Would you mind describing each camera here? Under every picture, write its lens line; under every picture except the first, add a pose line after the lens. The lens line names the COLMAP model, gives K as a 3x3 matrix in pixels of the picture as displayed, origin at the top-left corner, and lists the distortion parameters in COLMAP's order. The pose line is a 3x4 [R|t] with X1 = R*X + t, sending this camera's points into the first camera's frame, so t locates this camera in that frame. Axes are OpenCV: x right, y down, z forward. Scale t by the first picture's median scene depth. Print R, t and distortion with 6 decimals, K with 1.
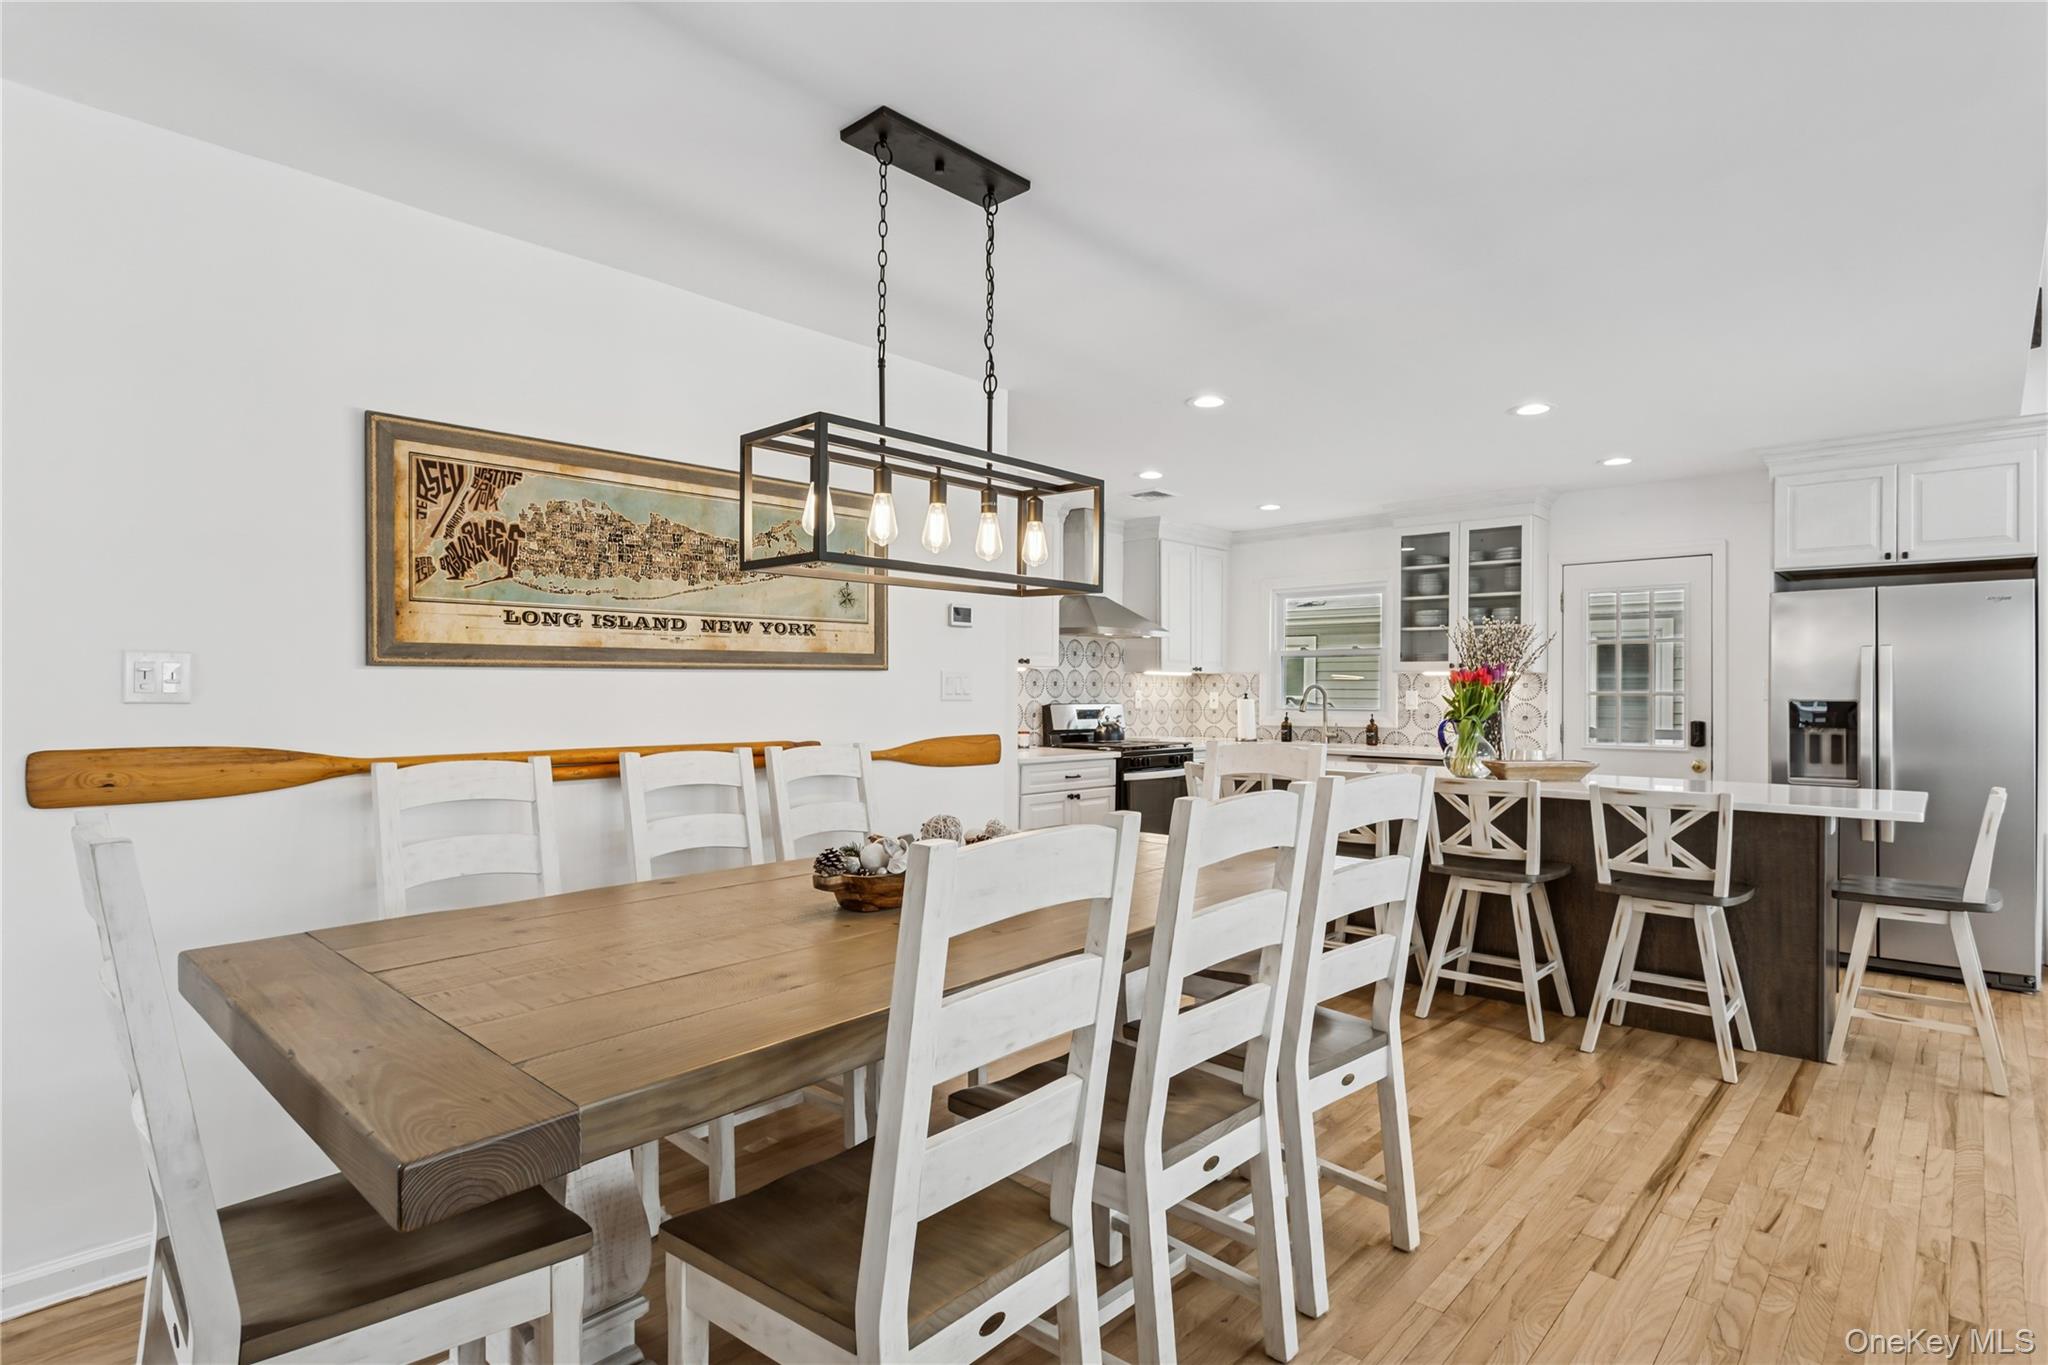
lens RADIAL K [[1053.5, 0, 1022.2], [0, 1053.5, 691.9], [0, 0, 1]] dist [-0.011132, 0.012807]
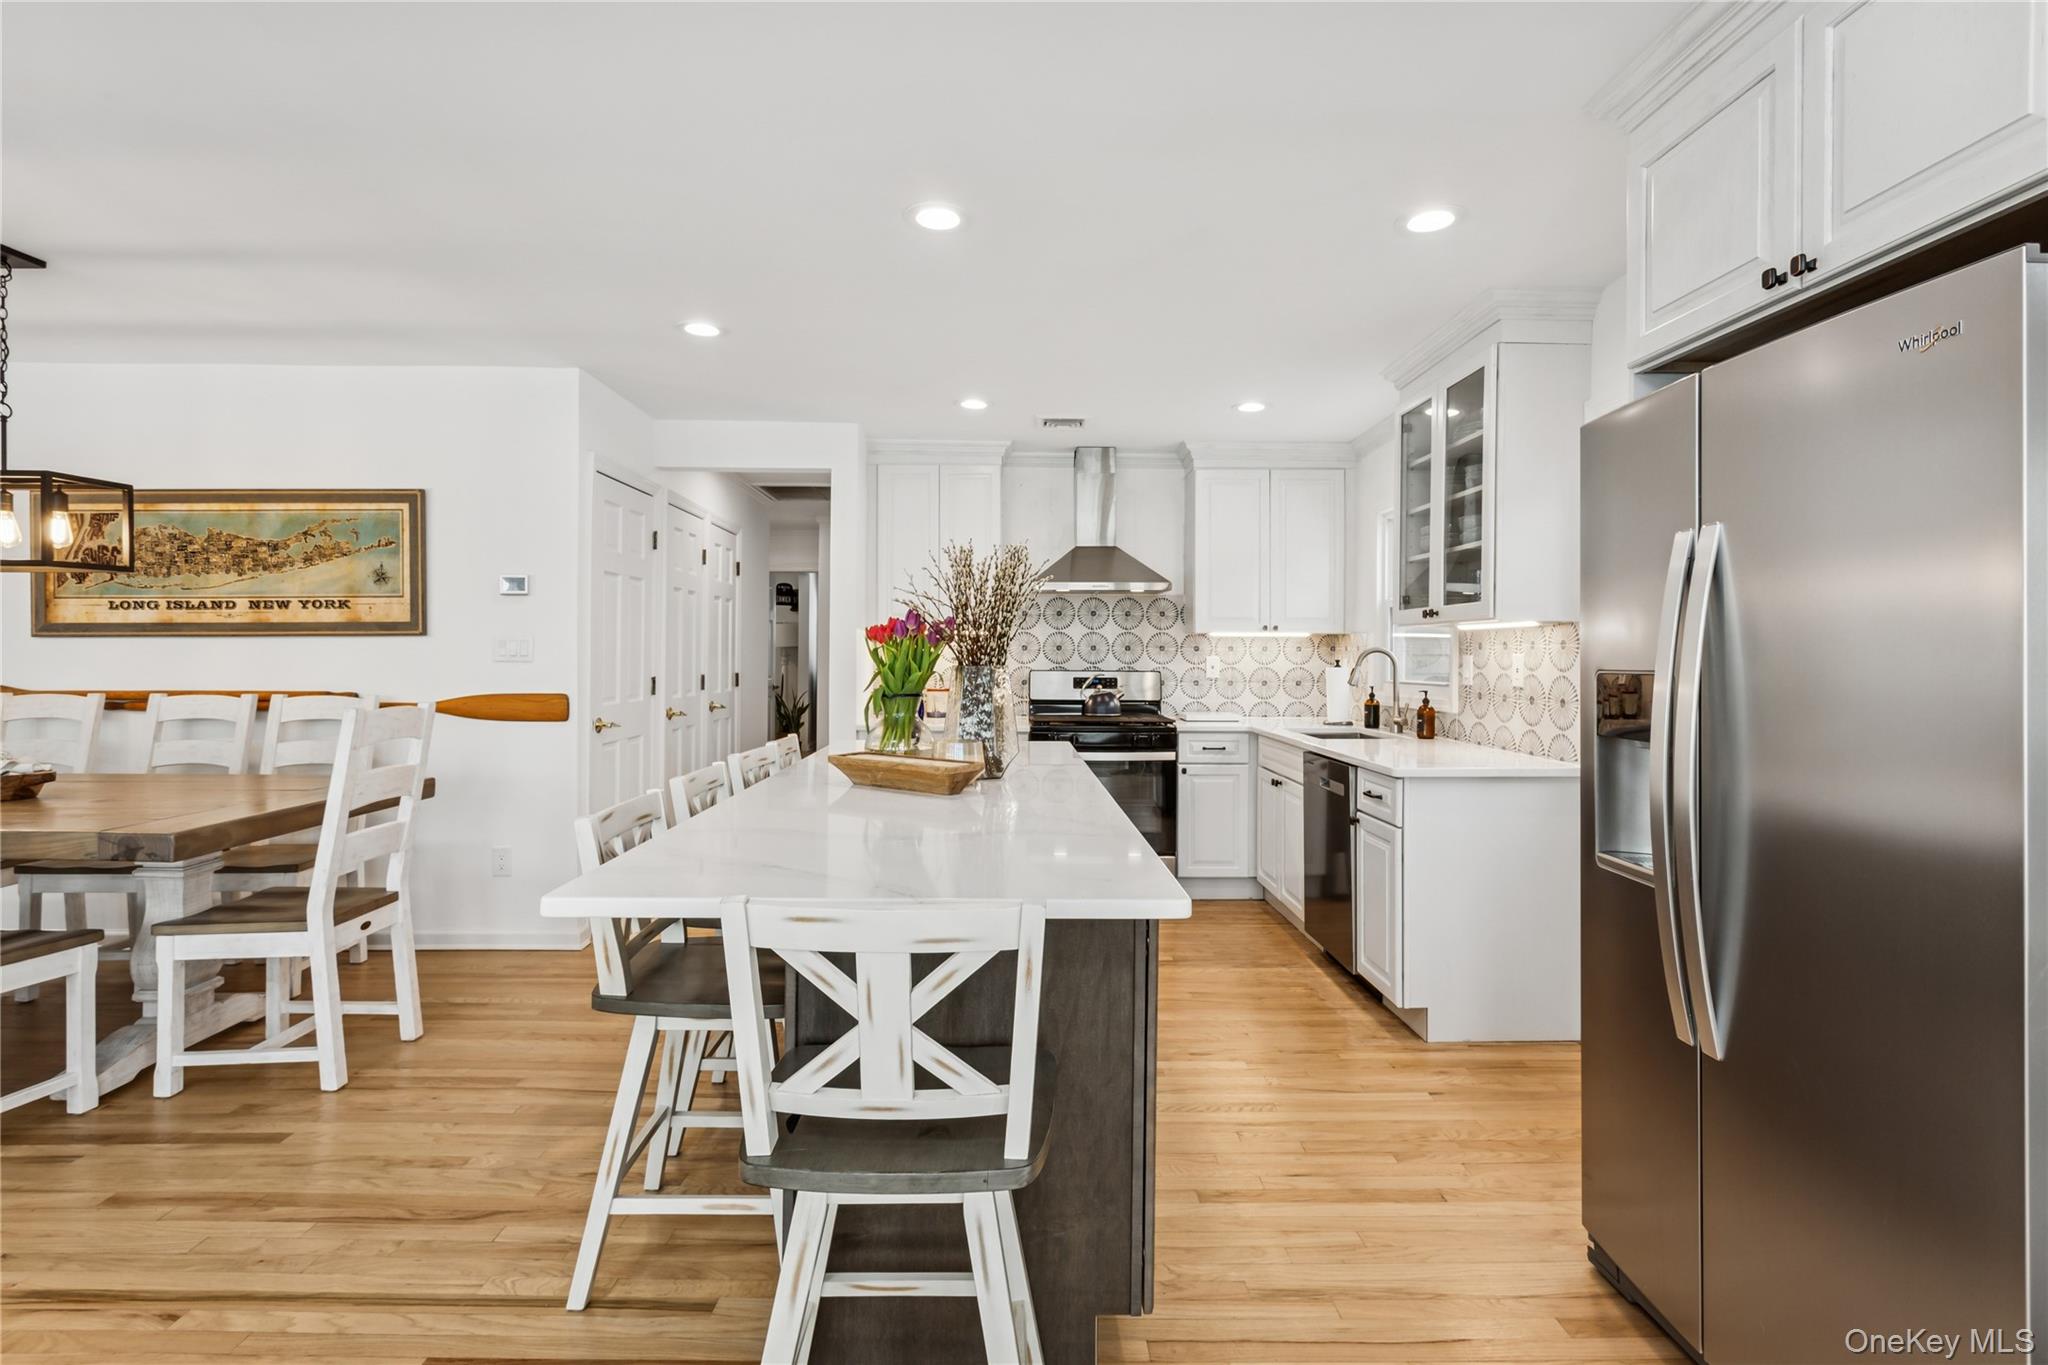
lens RADIAL K [[1002.0, 0, 1036.9], [0, 1002.0, 658.1], [0, 0, 1]] dist [-0.001495, 0.002718]
pose [[0.681573, -0.000361, -0.731750, 1.039128], [-0.003257, 0.999988, -0.003527, 0.005959], [0.731743, 0.004787, 0.681564, 0.659138]]
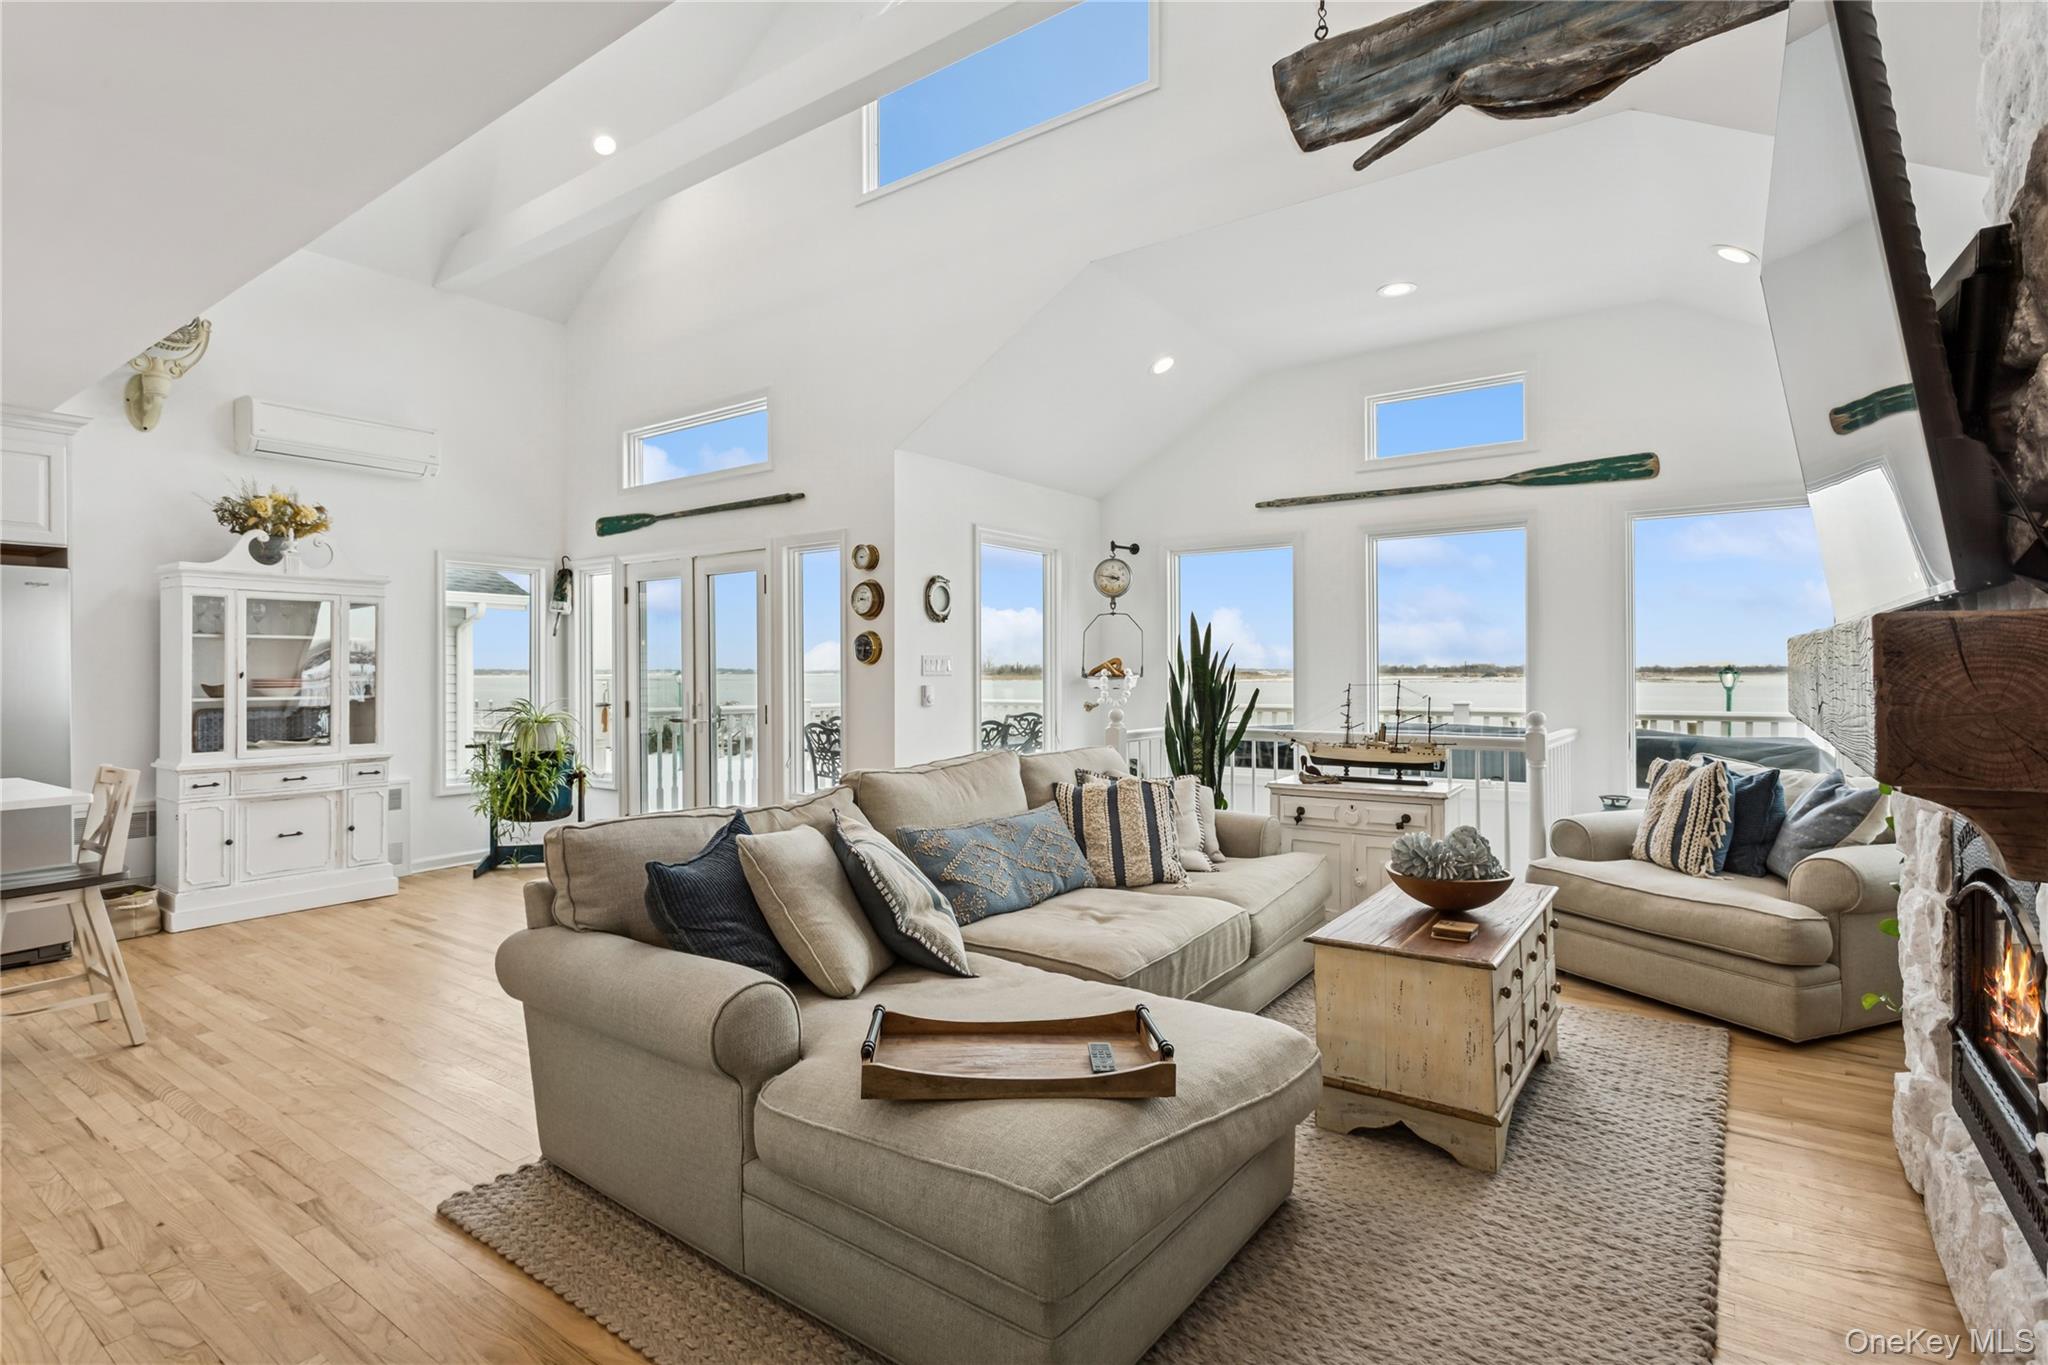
lens RADIAL K [[1002.0, 0, 1036.2], [0, 1002.0, 667.2], [0, 0, 1]] dist [-0.001495, 0.002718]
pose [[-0.122385, 0.000343, 0.992483, -0.170639], [0.006962, 0.999976, 0.000513, -0.001162], [-0.992458, 0.006972, -0.122385, 0.163227]]
